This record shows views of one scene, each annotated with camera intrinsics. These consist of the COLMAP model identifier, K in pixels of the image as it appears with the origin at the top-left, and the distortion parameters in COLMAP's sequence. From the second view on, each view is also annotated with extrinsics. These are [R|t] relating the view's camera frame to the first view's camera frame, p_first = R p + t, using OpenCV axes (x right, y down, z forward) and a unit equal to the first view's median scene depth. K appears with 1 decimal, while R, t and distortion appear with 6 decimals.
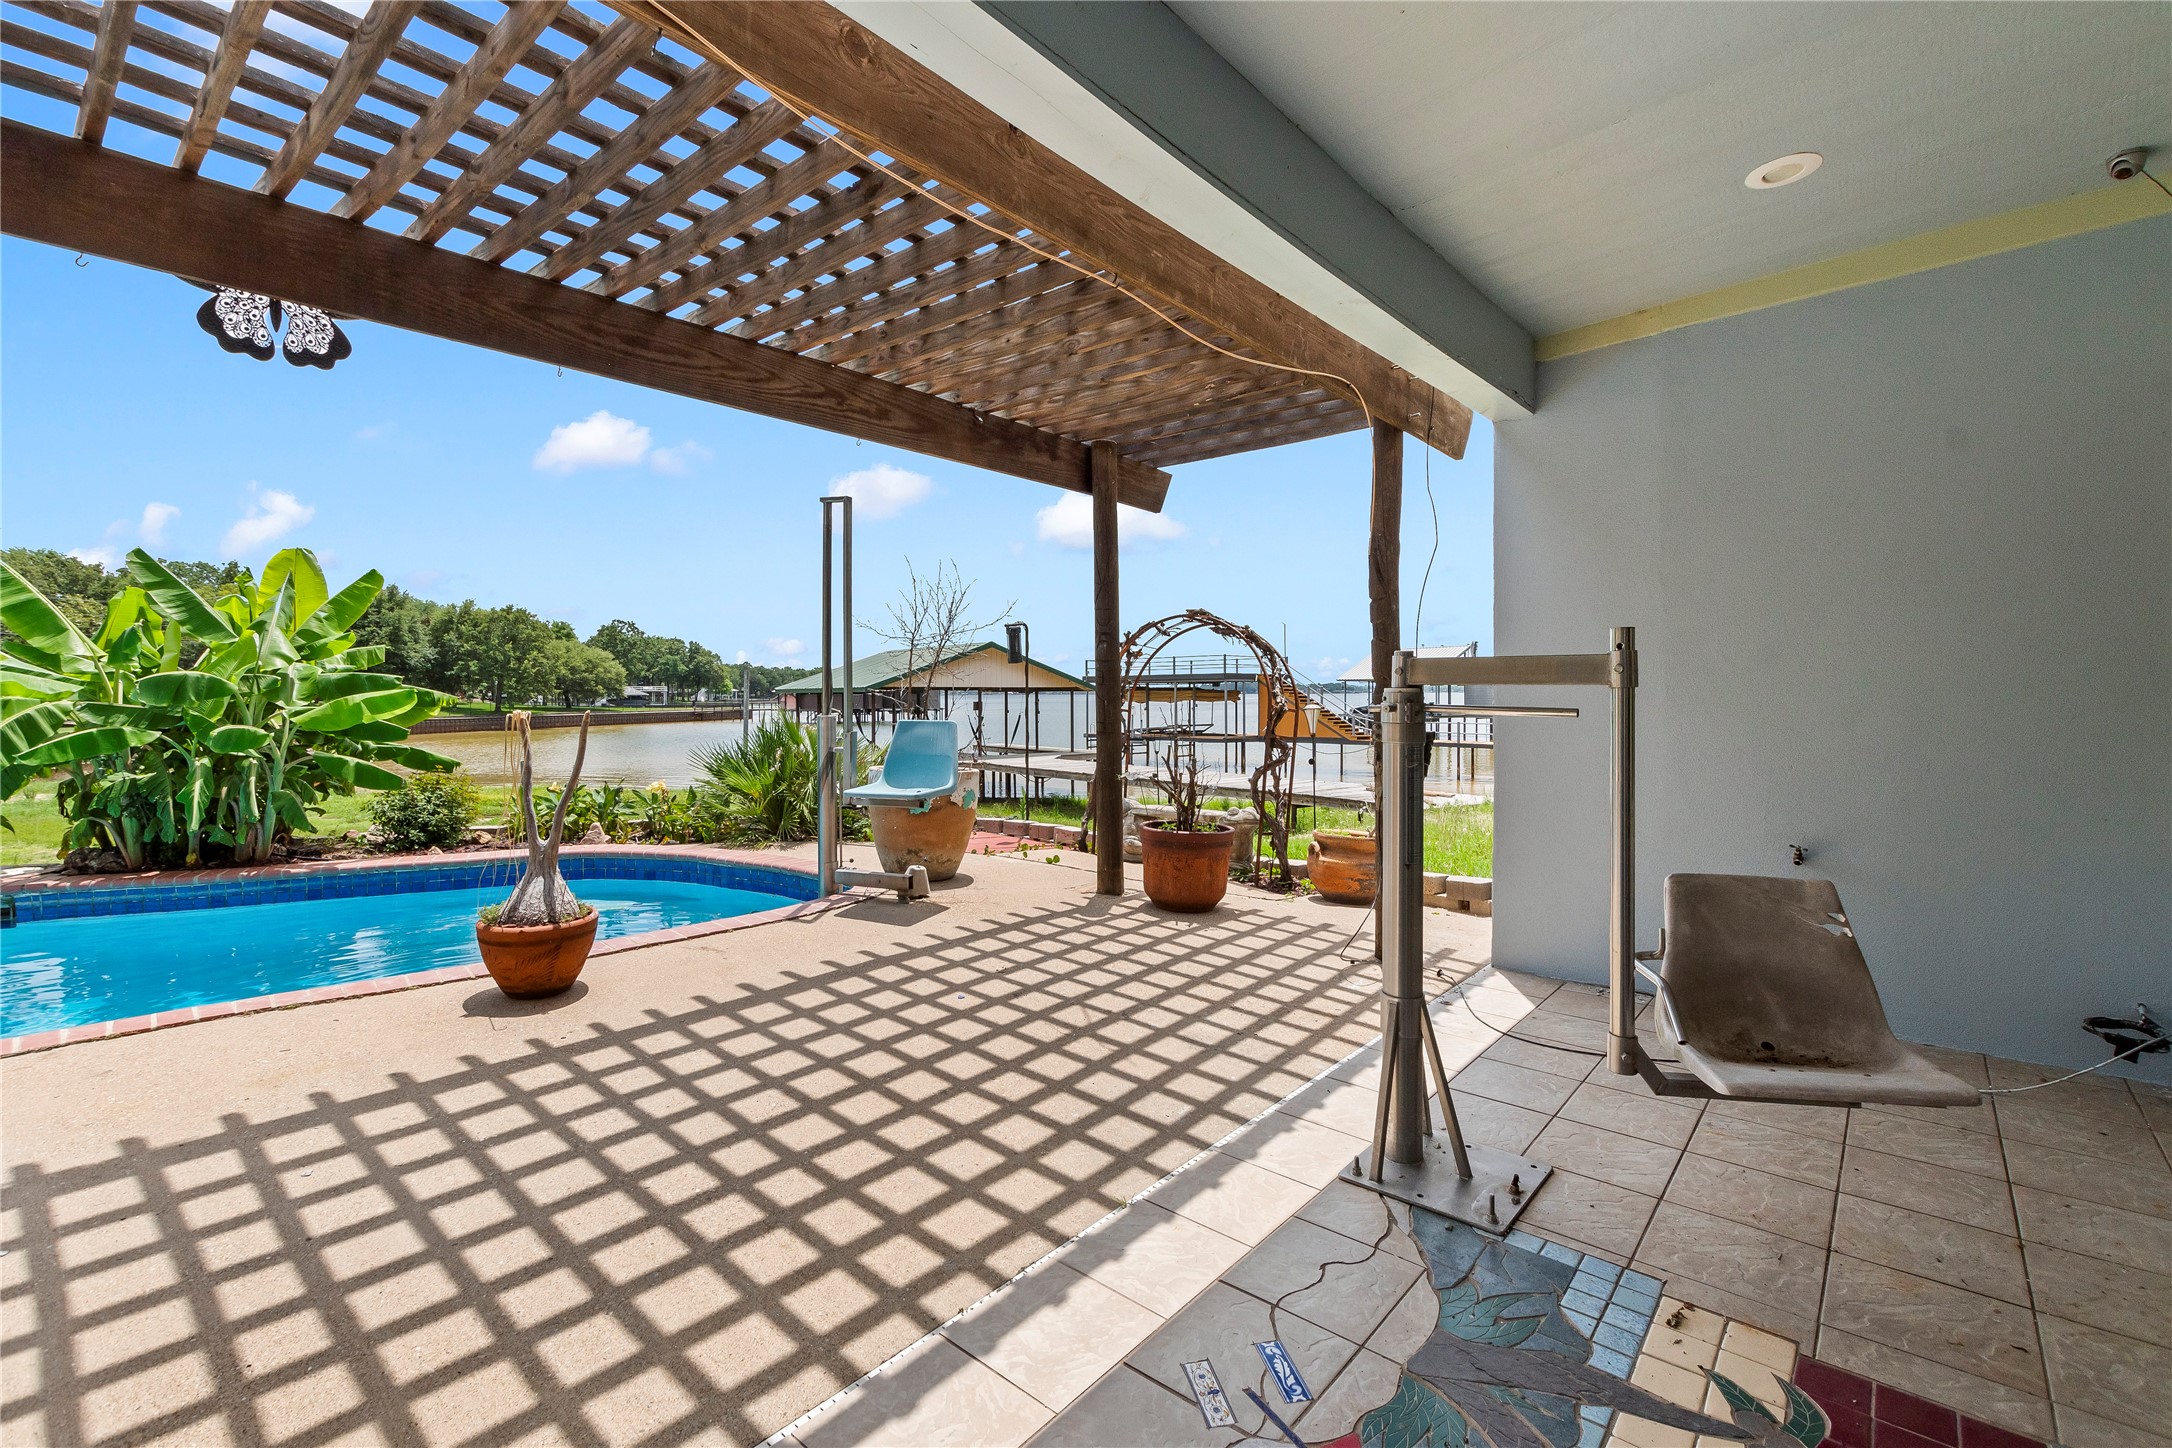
lens RADIAL K [[957.1, 0, 1085.1], [0, 957.1, 708.6], [0, 0, 1]] dist [0.005838, -0.000104]
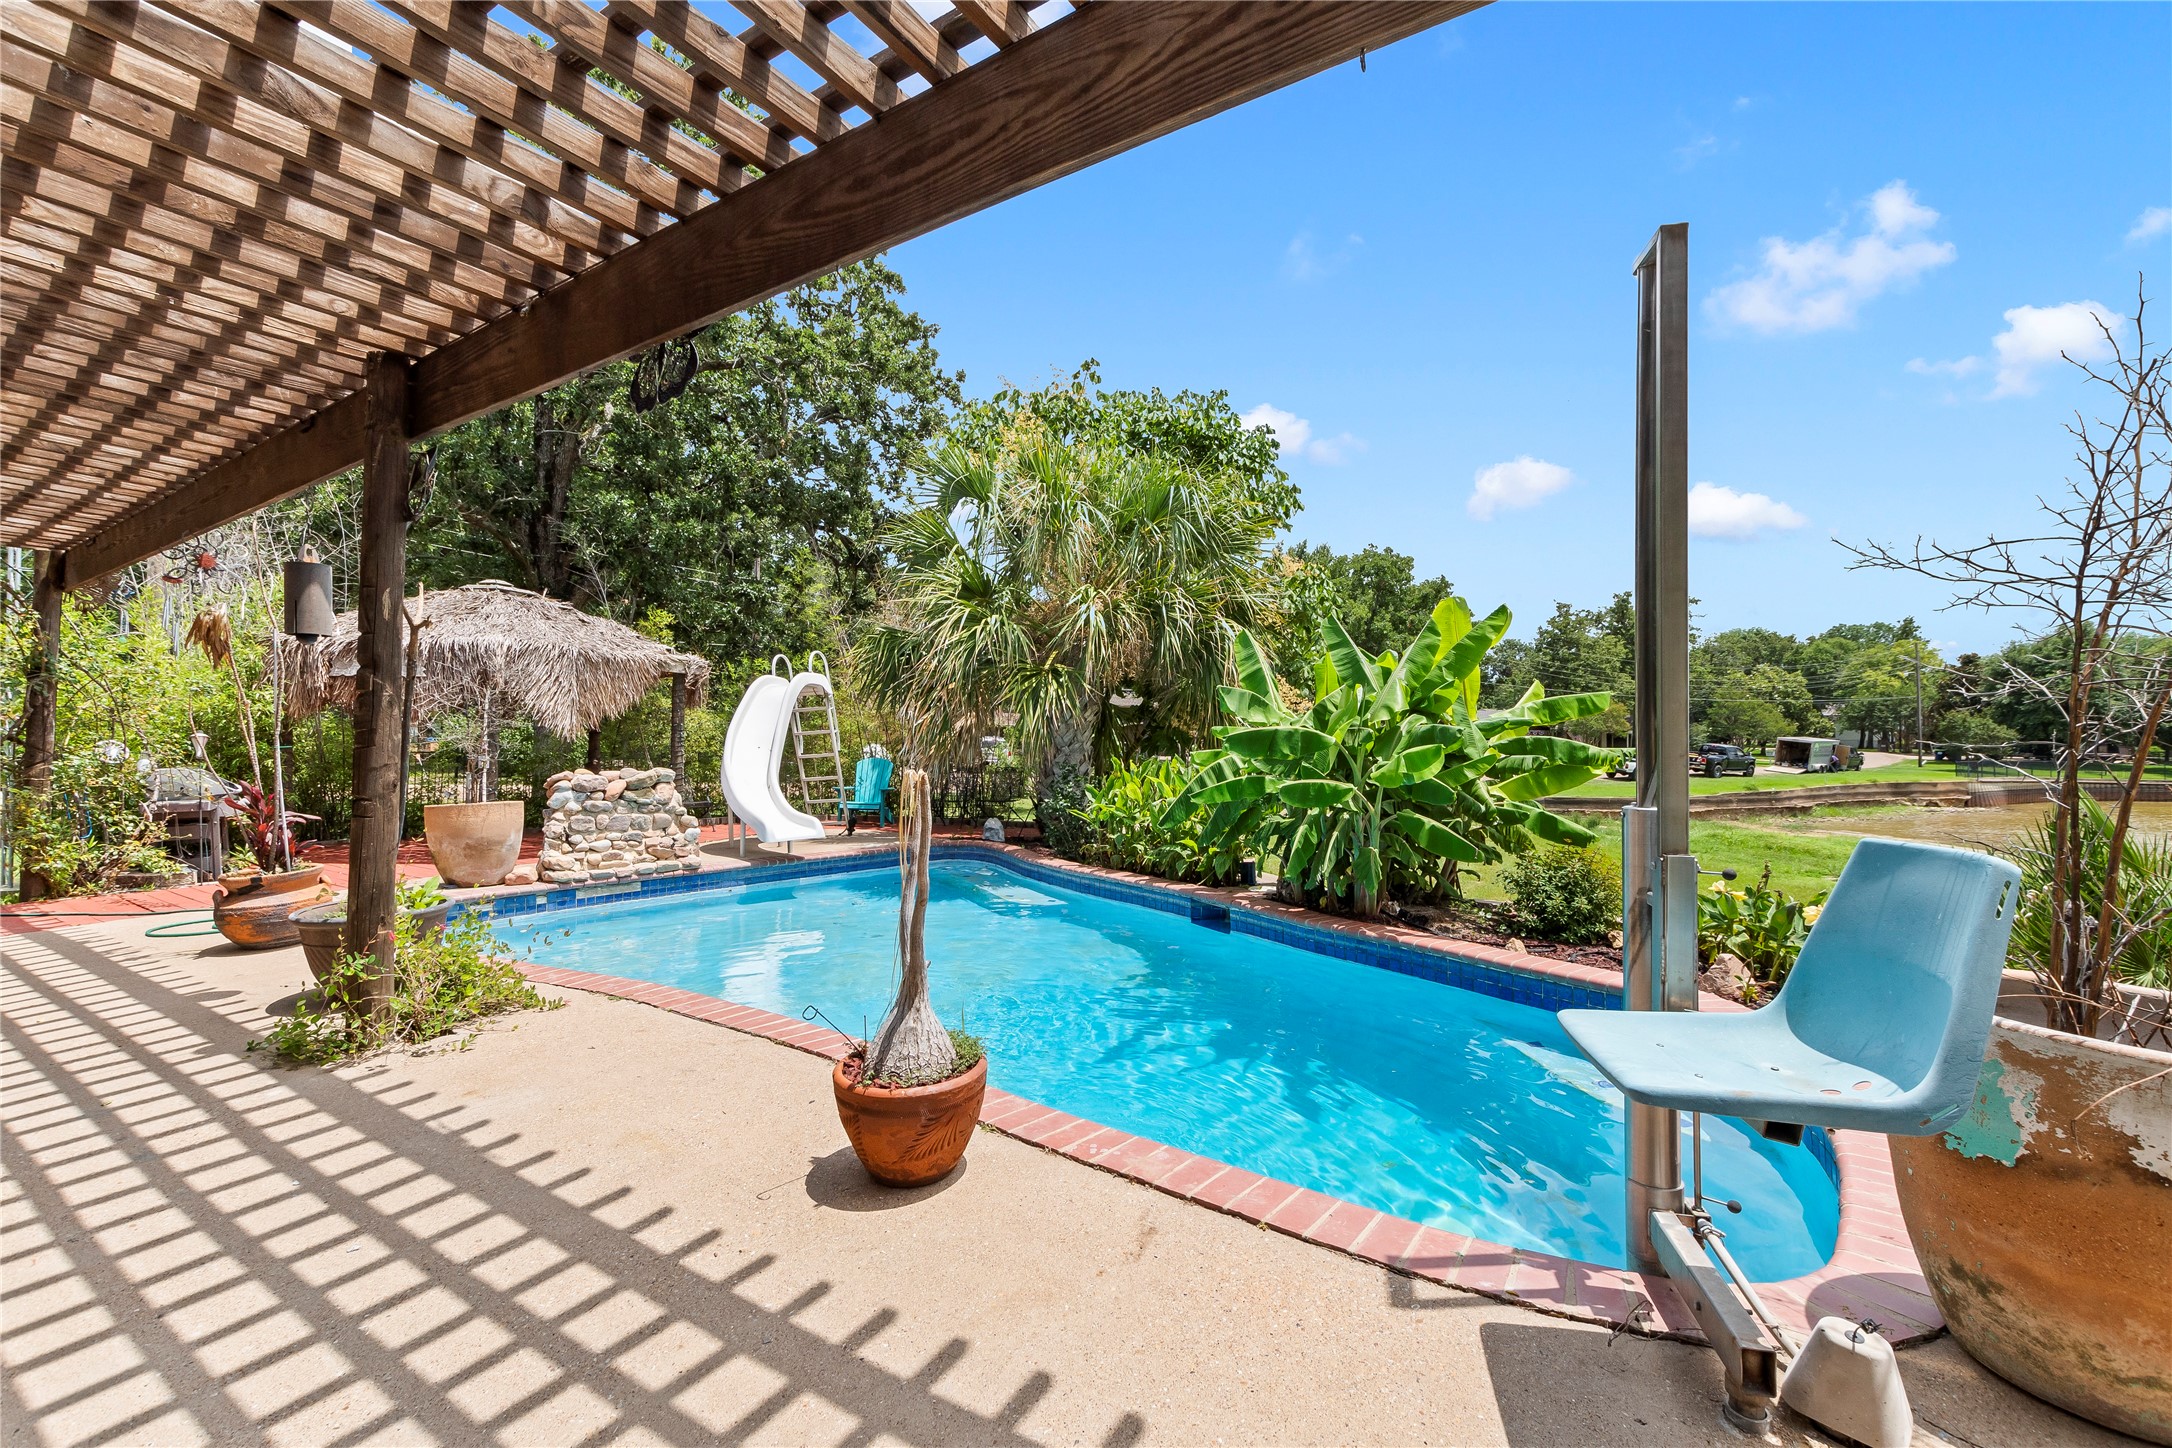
lens RADIAL K [[957.1, 0, 1071.4], [0, 957.1, 731.5], [0, 0, 1]] dist [0.005838, -0.000104]
pose [[0.114866, -0.013235, -0.993293, 0.080223], [-0.021131, 0.999652, -0.015764, -0.009252], [0.993156, 0.022800, 0.114546, 0.601523]]
